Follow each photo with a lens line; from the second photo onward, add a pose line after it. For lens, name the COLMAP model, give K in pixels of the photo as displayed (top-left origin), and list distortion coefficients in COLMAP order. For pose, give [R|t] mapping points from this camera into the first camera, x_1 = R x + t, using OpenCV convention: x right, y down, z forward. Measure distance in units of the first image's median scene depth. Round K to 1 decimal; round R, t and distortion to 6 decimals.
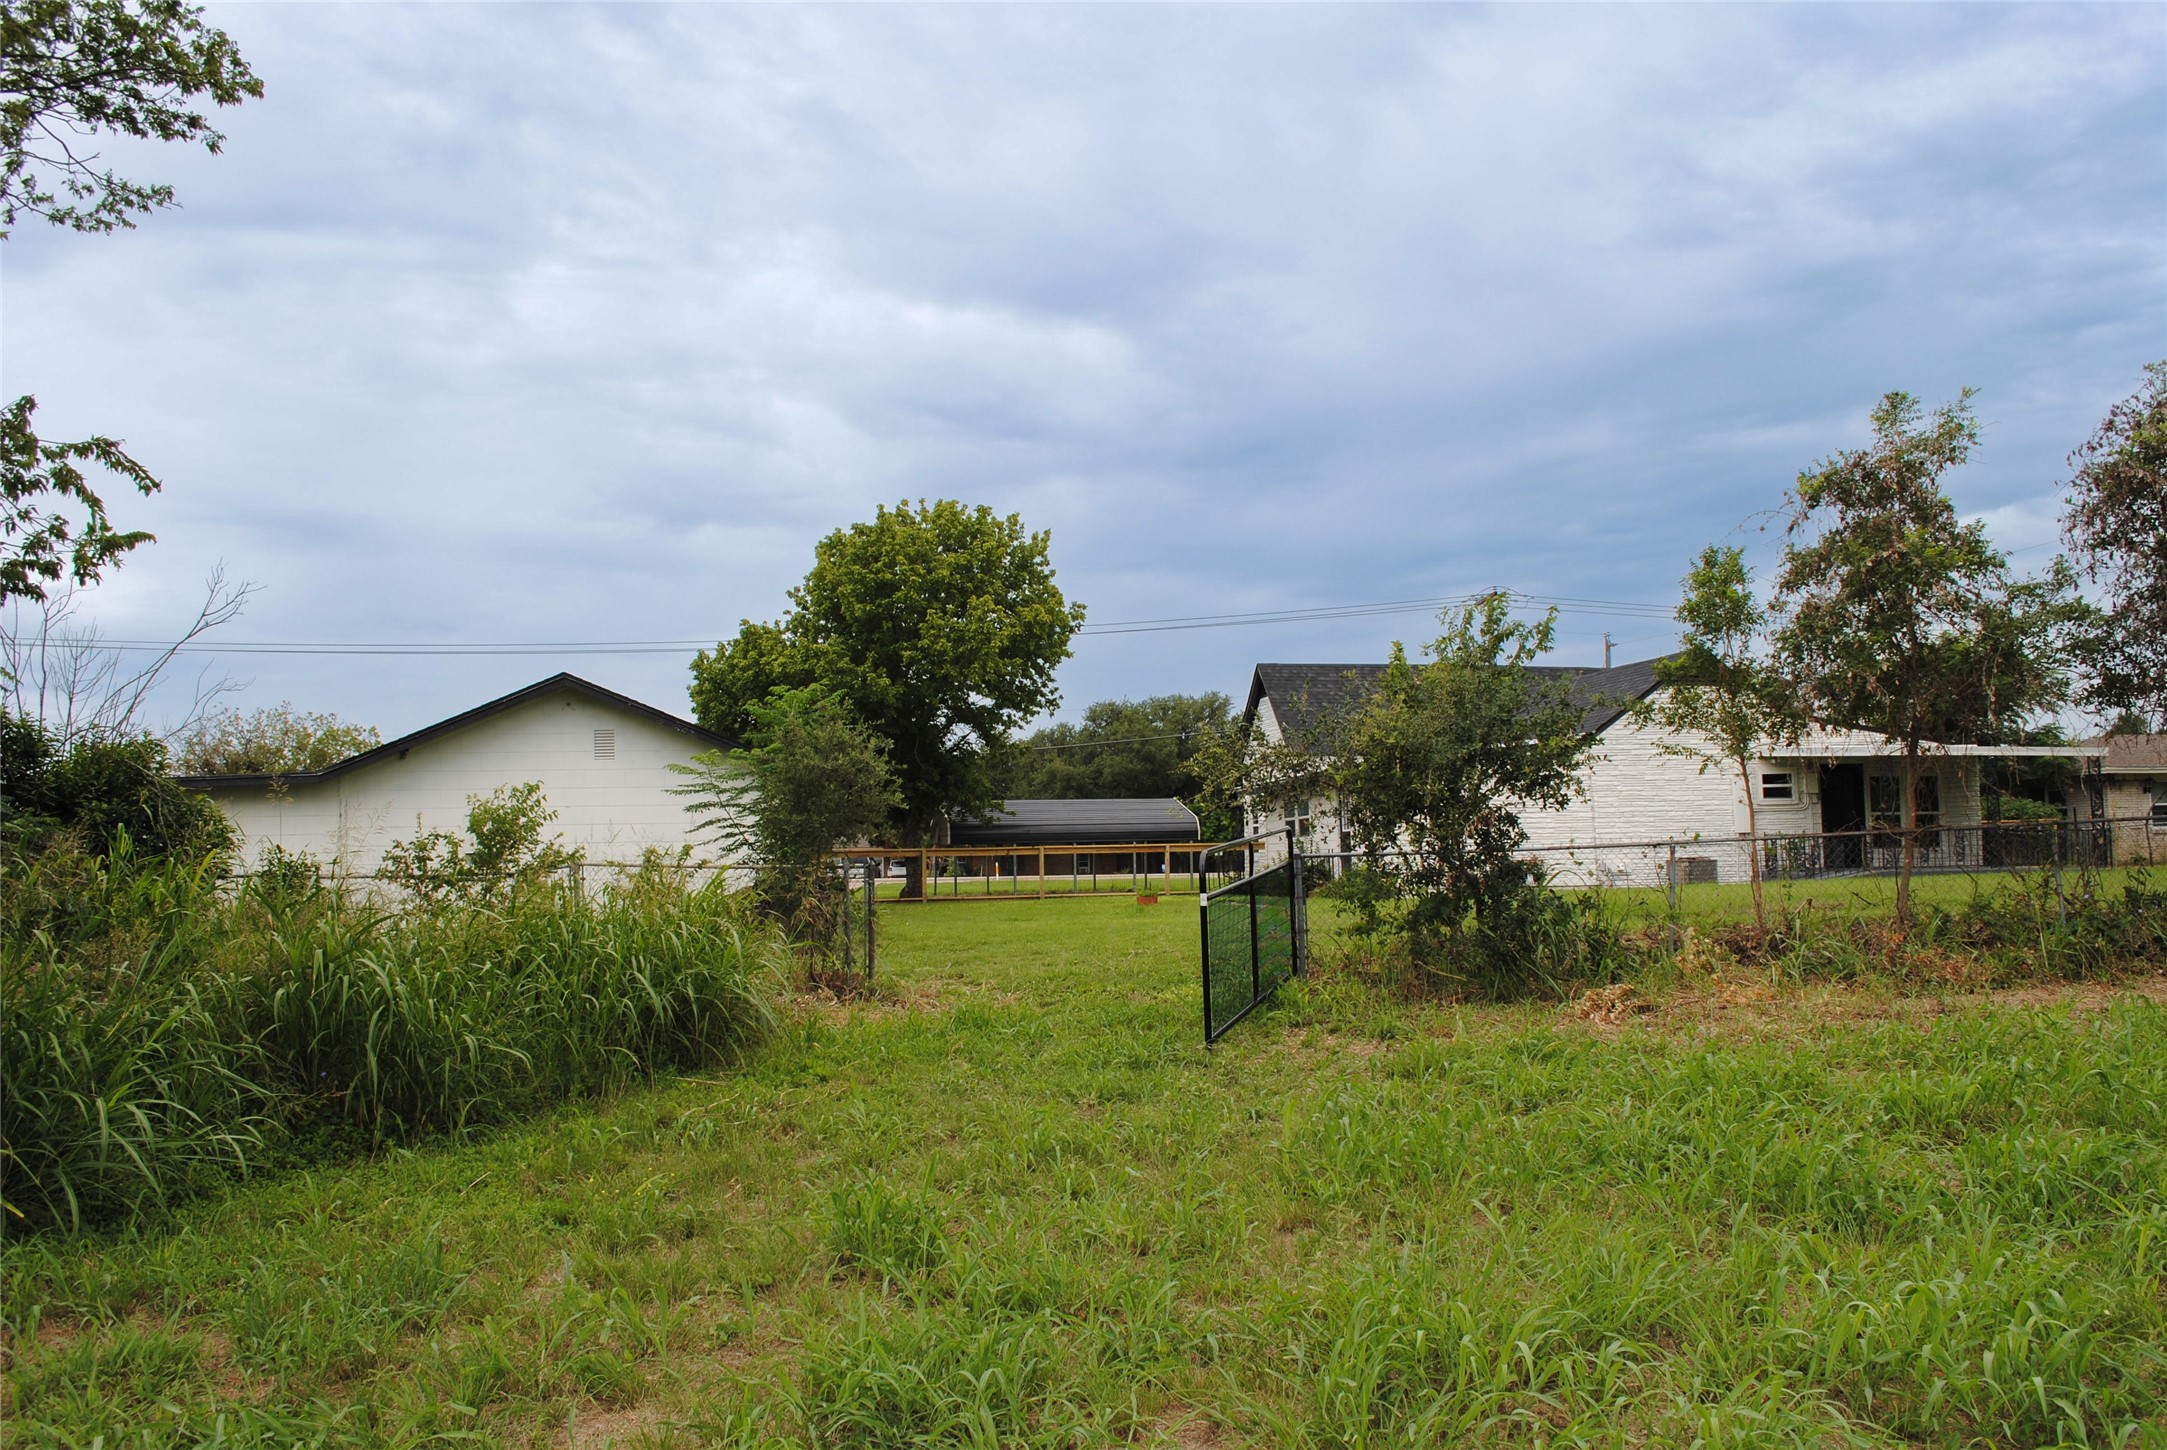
lens RADIAL K [[1726.8, 0, 1089.5], [0, 1726.8, 725.9], [0, 0, 1]] dist [-0.077385, 0.008145]
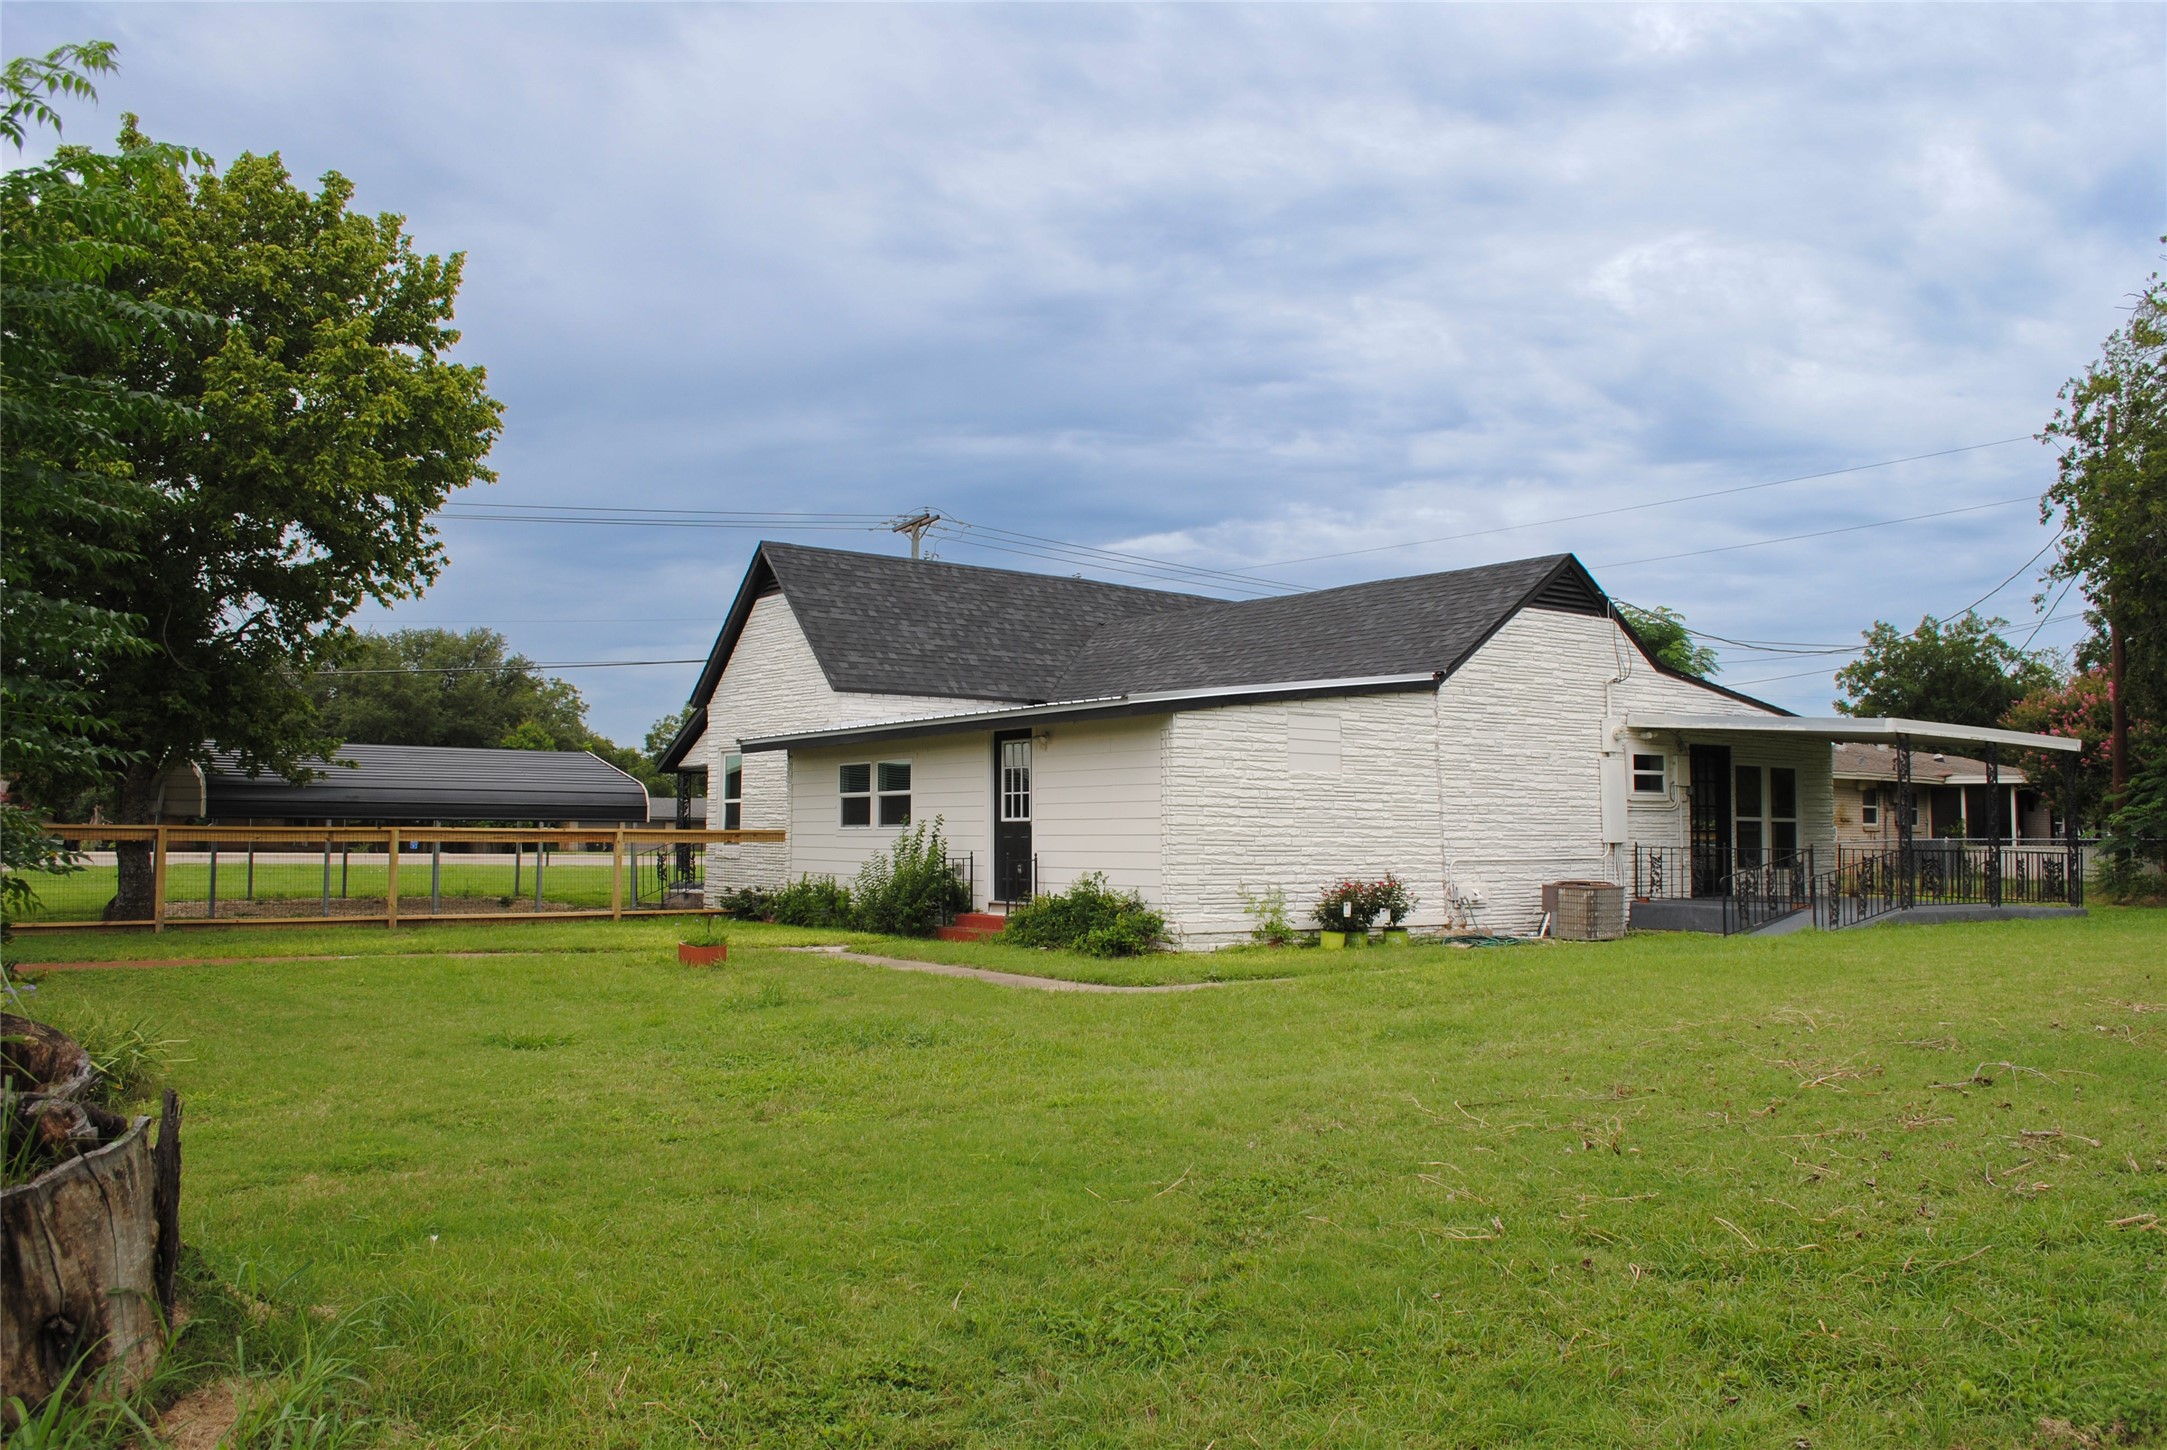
lens RADIAL K [[1584.1, 0, 1086.1], [0, 1584.1, 703.7], [0, 0, 1]] dist [-0.007907, -0.000343]
pose [[0.876592, 0.060415, 0.477426, -0.077866], [-0.059372, 0.998086, -0.017288, 0.025661], [-0.477557, -0.013191, 0.878502, 0.446568]]
